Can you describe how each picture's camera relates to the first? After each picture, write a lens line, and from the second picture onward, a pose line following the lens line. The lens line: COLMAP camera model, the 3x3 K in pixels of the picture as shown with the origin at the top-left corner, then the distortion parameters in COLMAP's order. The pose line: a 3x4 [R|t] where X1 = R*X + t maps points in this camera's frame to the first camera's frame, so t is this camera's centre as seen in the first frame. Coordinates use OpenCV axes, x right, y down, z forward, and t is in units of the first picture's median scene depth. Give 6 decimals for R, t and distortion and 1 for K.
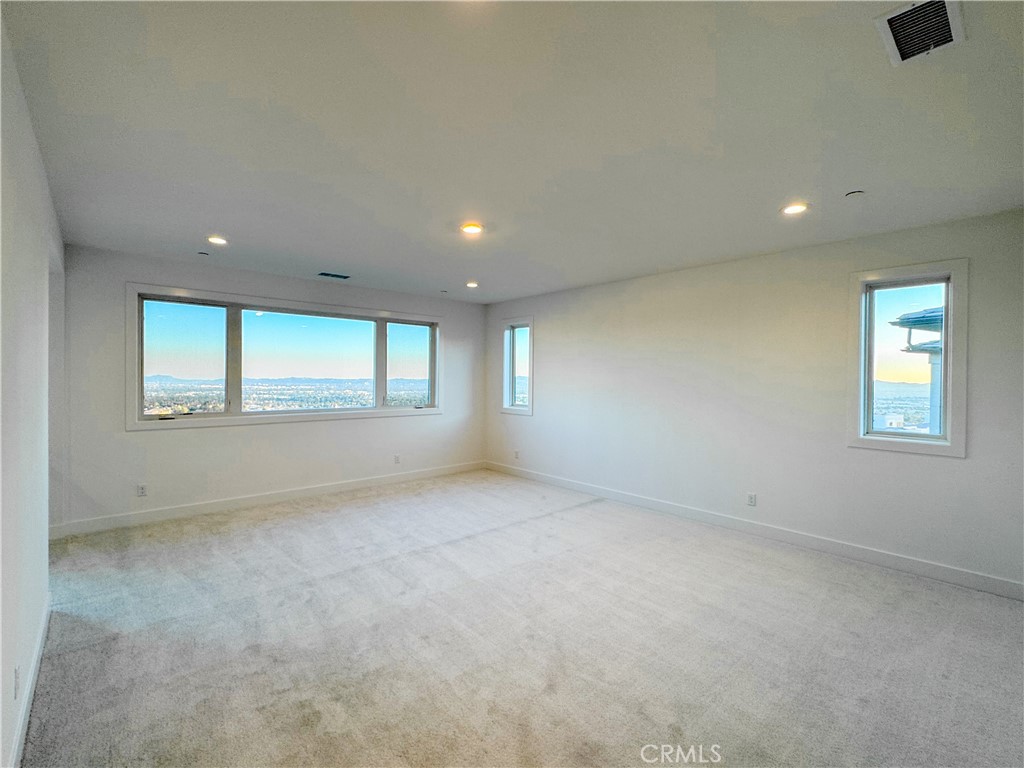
lens RADIAL K [[461.8, 0, 511.5], [0, 461.8, 382.1], [0, 0, 1]] dist [-0.000635, 0.002219]
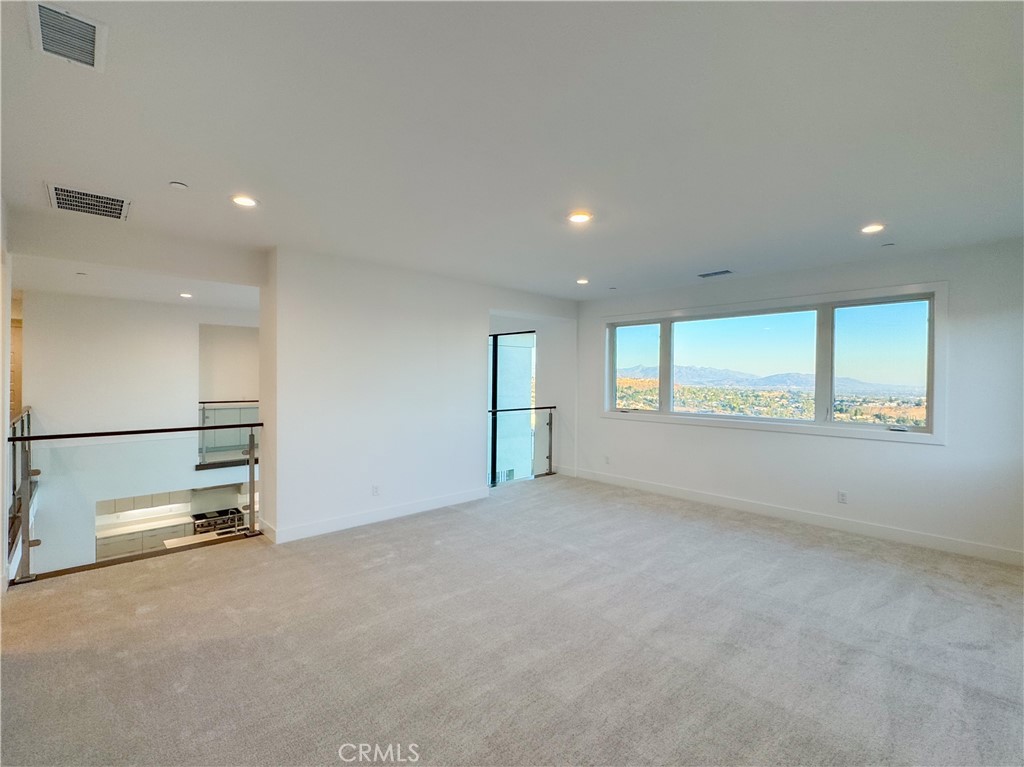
lens RADIAL K [[461.8, 0, 509.5], [0, 461.8, 390.1], [0, 0, 1]] dist [-0.000635, 0.002219]
pose [[0.021743, 0.019326, -0.999577, 0.548600], [-0.013682, 0.999725, 0.019031, -0.006312], [0.999670, 0.013262, 0.022002, 0.566310]]
